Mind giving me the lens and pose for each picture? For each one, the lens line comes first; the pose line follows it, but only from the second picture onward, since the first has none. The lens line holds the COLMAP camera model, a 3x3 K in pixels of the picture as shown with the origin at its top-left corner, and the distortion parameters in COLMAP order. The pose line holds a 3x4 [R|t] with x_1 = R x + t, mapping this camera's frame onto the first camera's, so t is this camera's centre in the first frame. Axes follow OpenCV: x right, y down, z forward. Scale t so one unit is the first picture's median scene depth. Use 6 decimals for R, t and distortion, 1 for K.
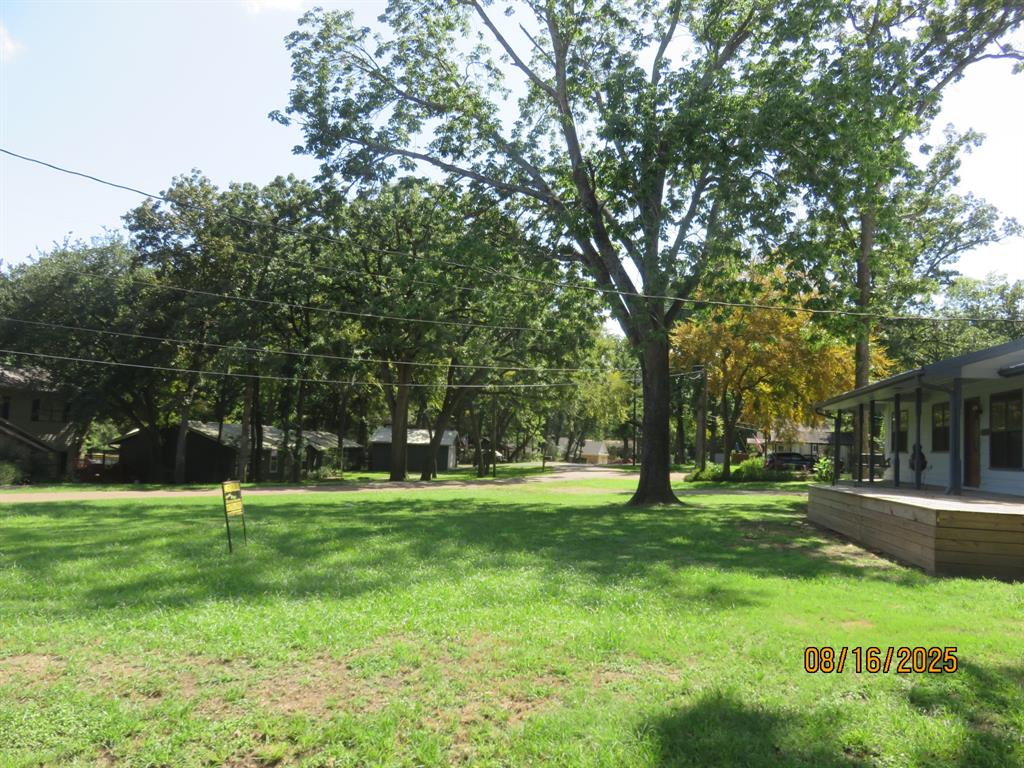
lens RADIAL K [[768.5, 0, 516.1], [0, 768.5, 382.9], [0, 0, 1]] dist [-0.007171, -0.003041]
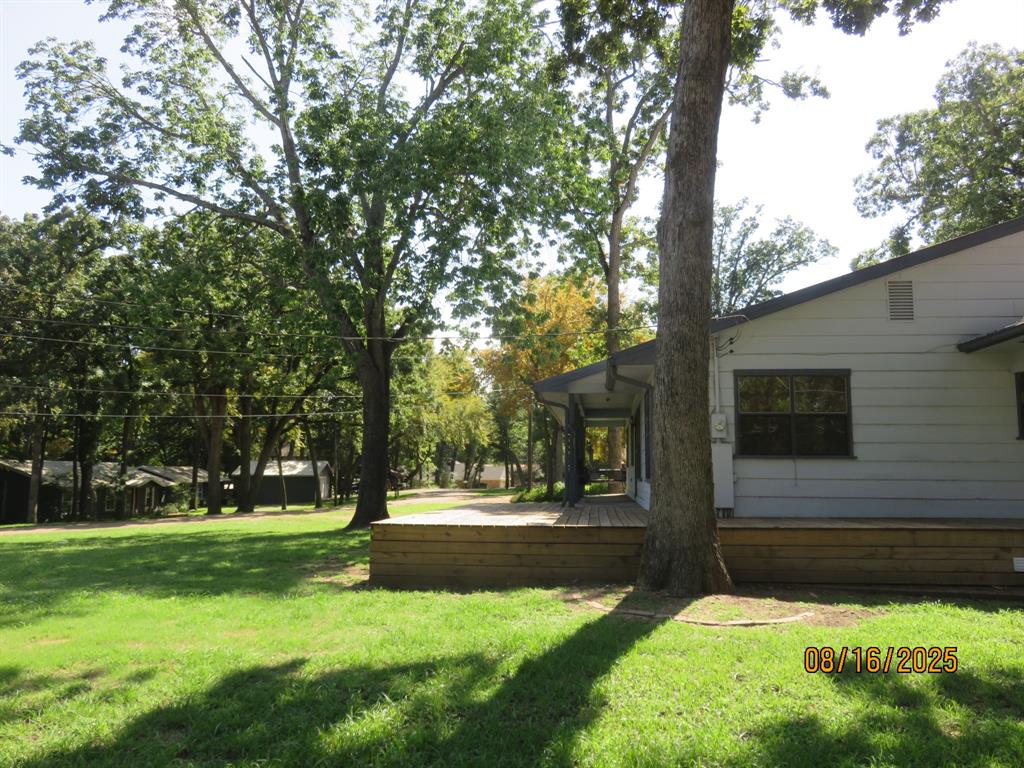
lens RADIAL K [[768.5, 0, 515.4], [0, 768.5, 381.2], [0, 0, 1]] dist [-0.007171, -0.003041]
pose [[0.995810, -0.027398, 0.087245, 0.175267], [0.030506, 0.998939, -0.034491, 0.003680], [-0.086207, 0.037007, 0.995590, -0.012075]]
